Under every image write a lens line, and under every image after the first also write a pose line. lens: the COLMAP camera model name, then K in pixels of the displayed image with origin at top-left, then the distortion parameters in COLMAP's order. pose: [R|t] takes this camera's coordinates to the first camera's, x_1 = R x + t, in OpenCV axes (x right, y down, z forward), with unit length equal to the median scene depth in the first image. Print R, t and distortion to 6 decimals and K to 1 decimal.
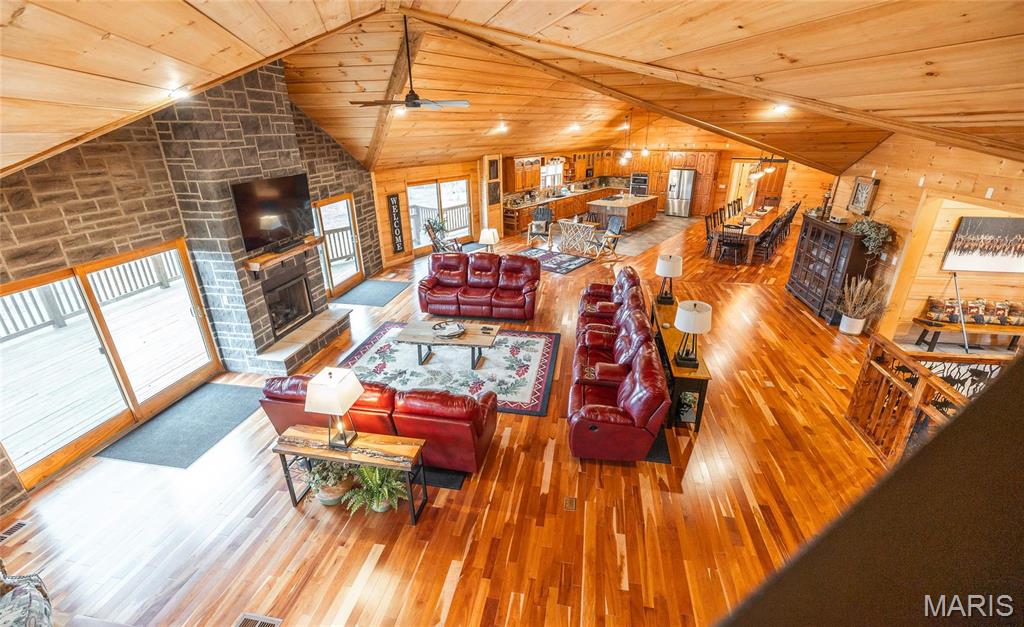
lens RADIAL K [[429.8, 0, 511.7], [0, 429.8, 299.0], [0, 0, 1]] dist [0.002159, 0.000266]
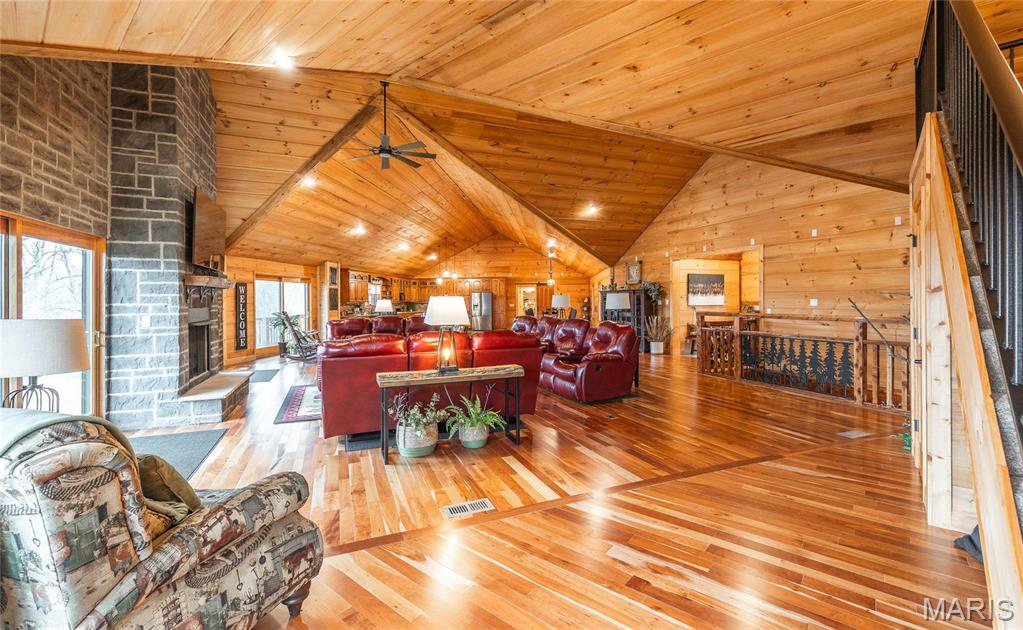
lens RADIAL K [[438.5, 0, 509.8], [0, 438.5, 299.4], [0, 0, 1]] dist [0.000229, 0.000203]
pose [[0.840652, 0.011677, 0.541450, -0.486092], [0.195854, 0.925547, -0.324043, 0.316633], [-0.504921, 0.378452, 0.775776, 0.028100]]
